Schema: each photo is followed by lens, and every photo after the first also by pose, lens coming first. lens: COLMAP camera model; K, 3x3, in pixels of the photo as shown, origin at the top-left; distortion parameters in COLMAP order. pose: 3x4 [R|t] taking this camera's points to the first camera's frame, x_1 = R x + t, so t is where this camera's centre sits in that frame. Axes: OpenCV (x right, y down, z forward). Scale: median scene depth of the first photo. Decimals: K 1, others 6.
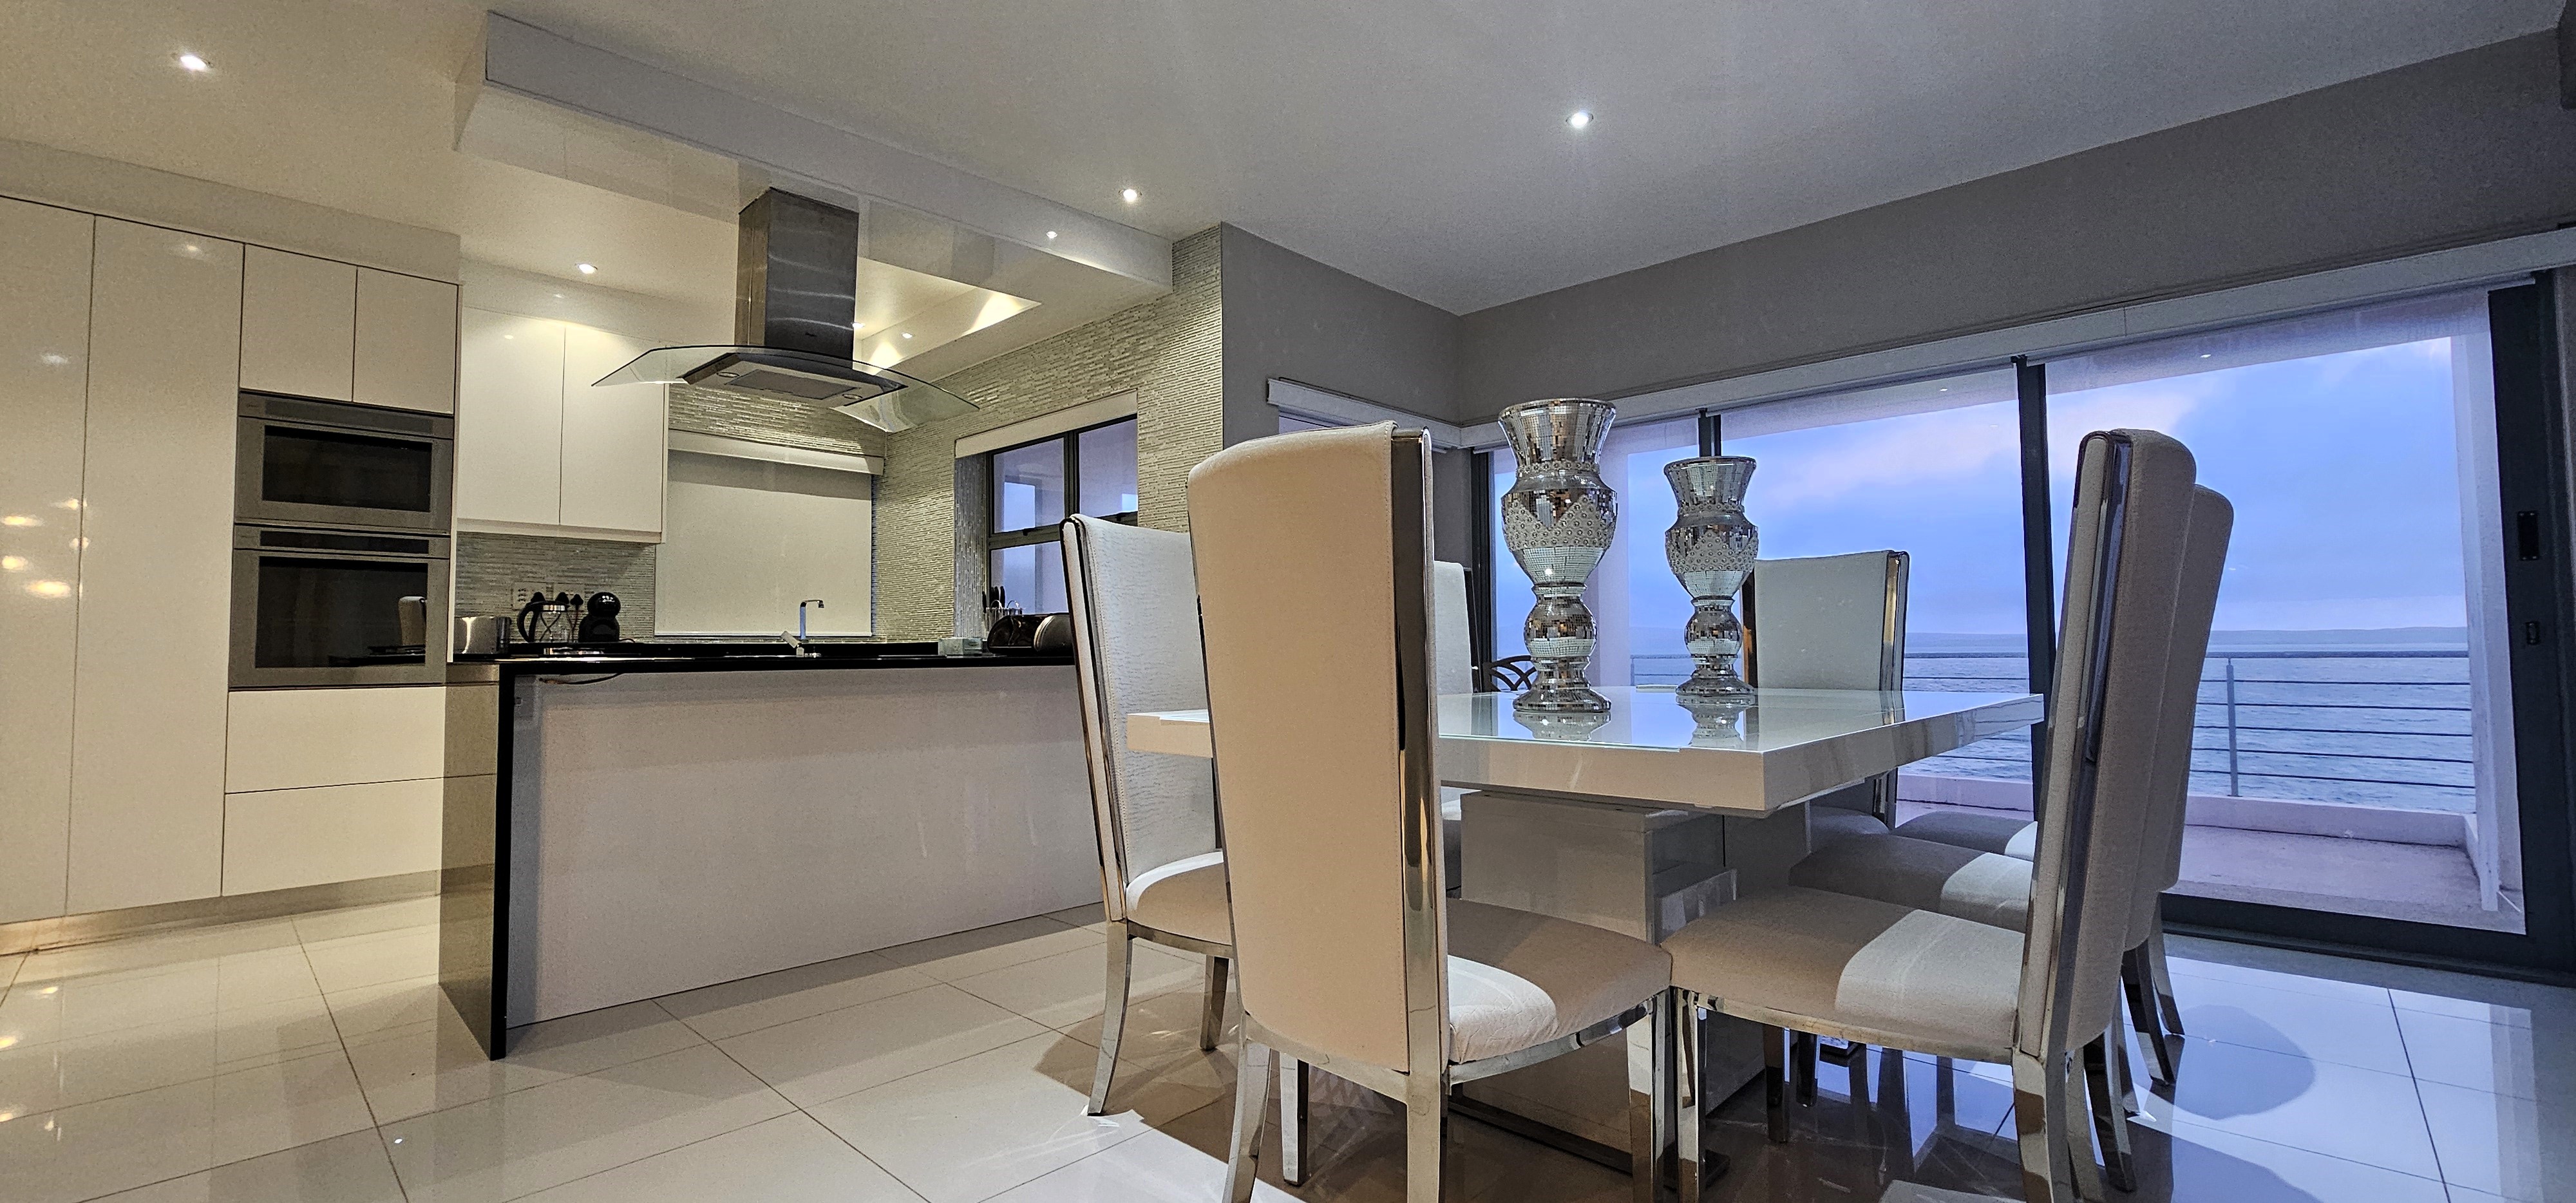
lens RADIAL K [[1052.8, 0, 1301.2], [0, 1052.8, 598.2], [0, 0, 1]] dist [-0.001928, 0.000760]
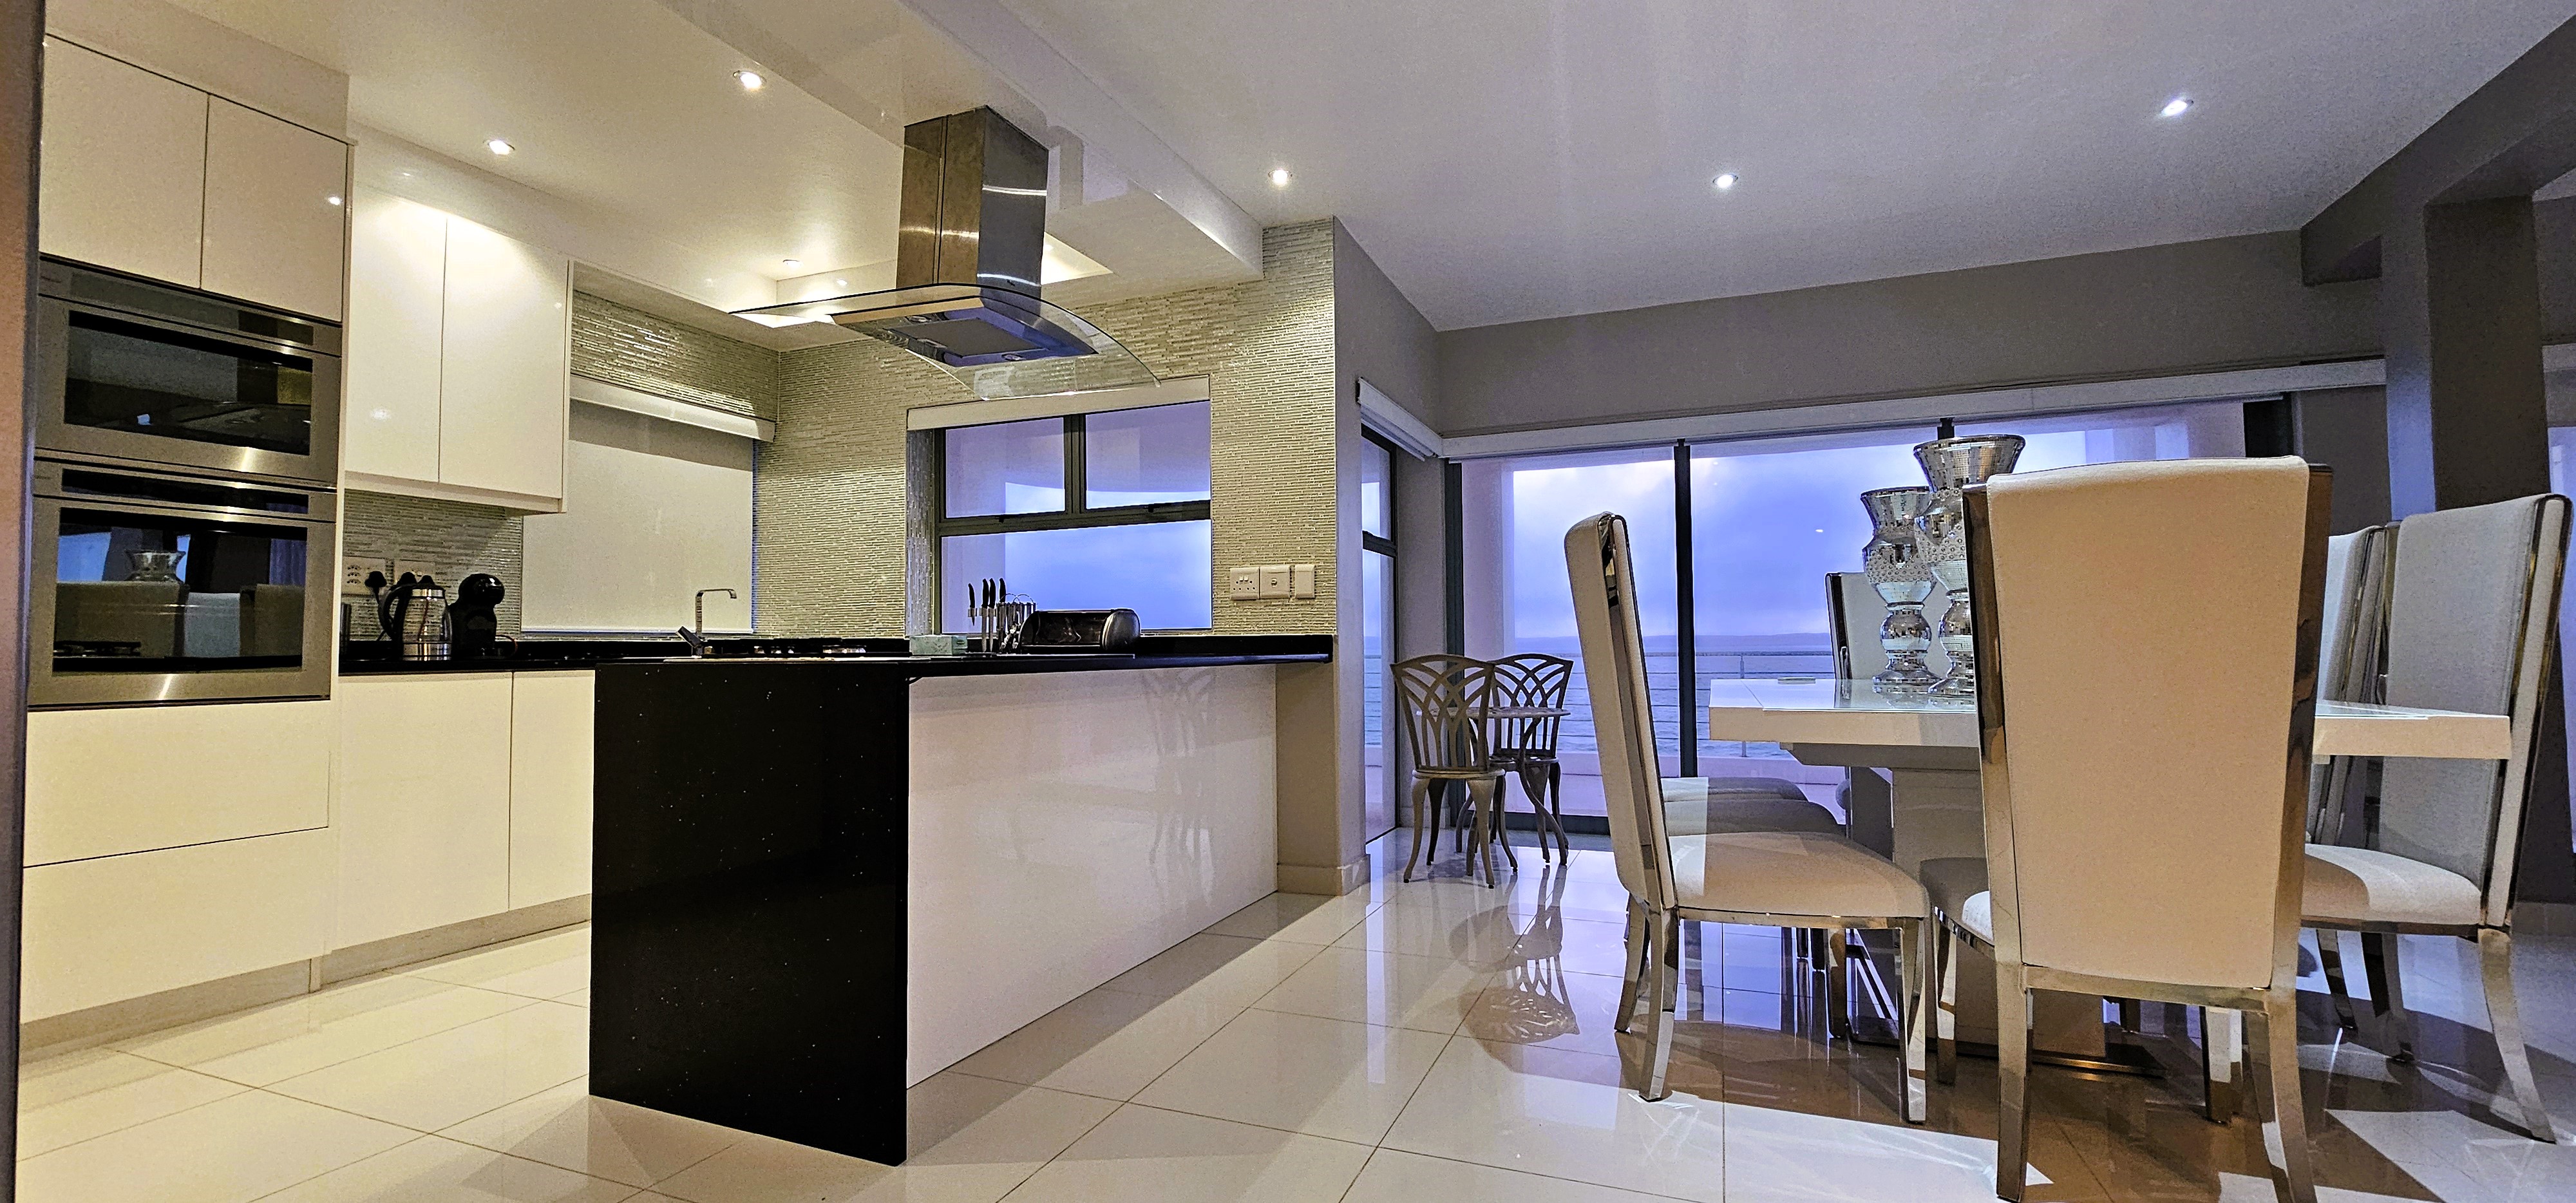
lens RADIAL K [[1052.8, 0, 1302.5], [0, 1052.8, 600.2], [0, 0, 1]] dist [-0.001928, 0.000760]
pose [[0.930451, 0.016373, 0.366050, -0.421602], [-0.016429, 0.999861, -0.002963, 0.006566], [-0.366047, -0.003257, 0.930591, 0.081746]]
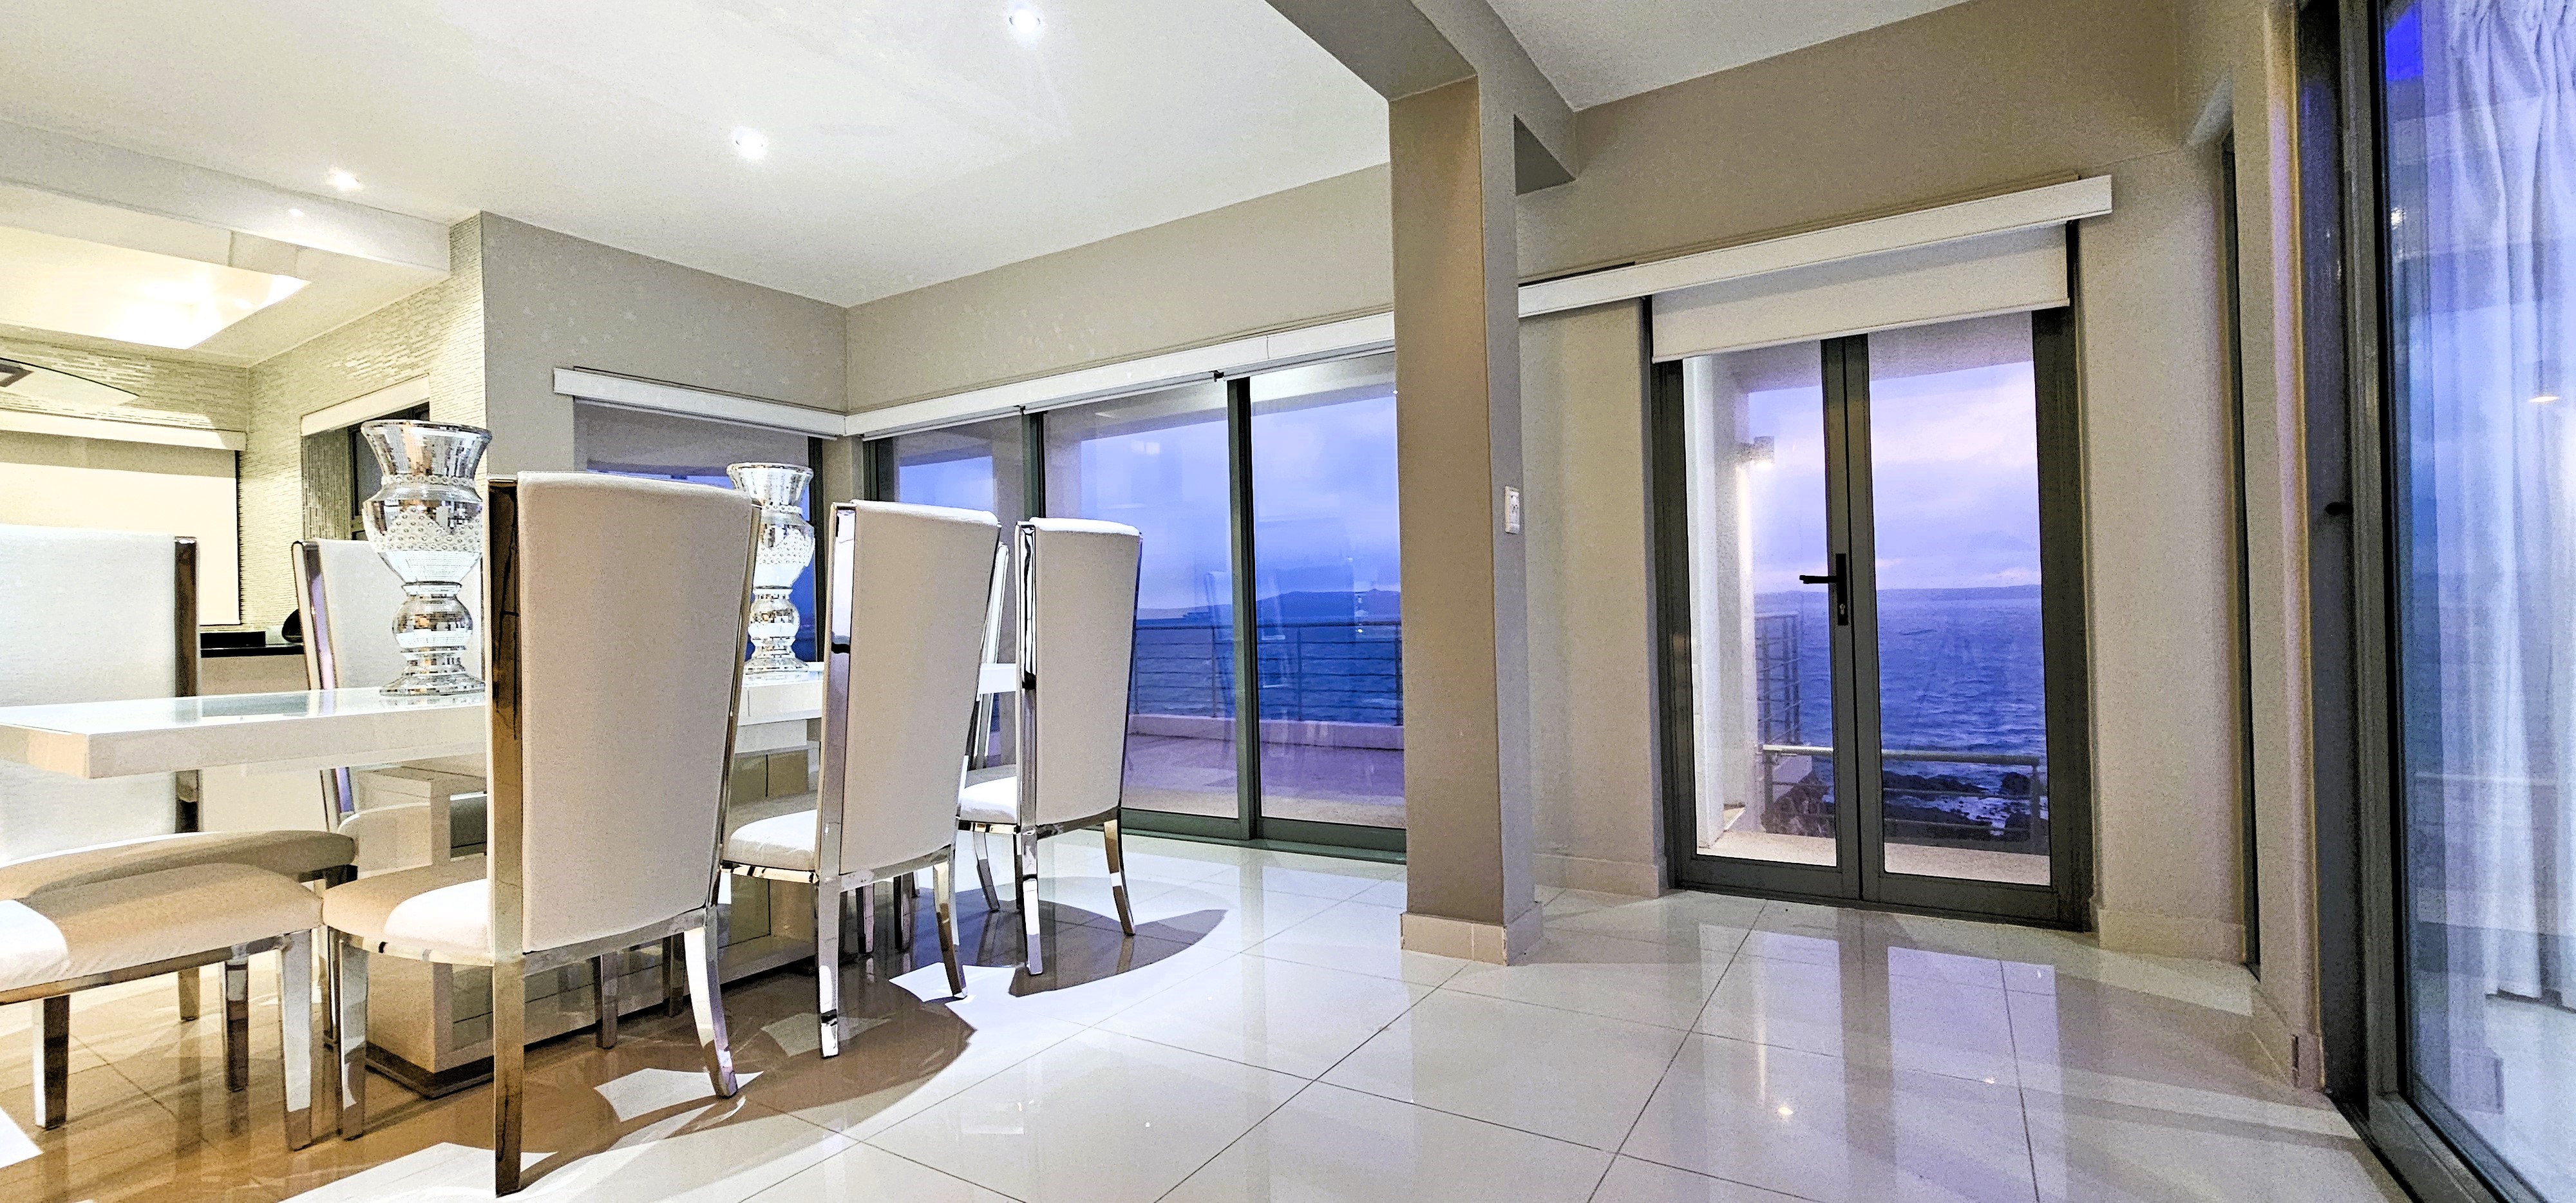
lens RADIAL K [[1052.8, 0, 1293.5], [0, 1052.8, 605.9], [0, 0, 1]] dist [-0.001928, 0.000760]
pose [[0.979212, -0.015115, 0.202275, 0.435586], [0.007480, 0.999232, 0.038458, -0.012265], [-0.202701, -0.036146, 0.978573, -0.140909]]
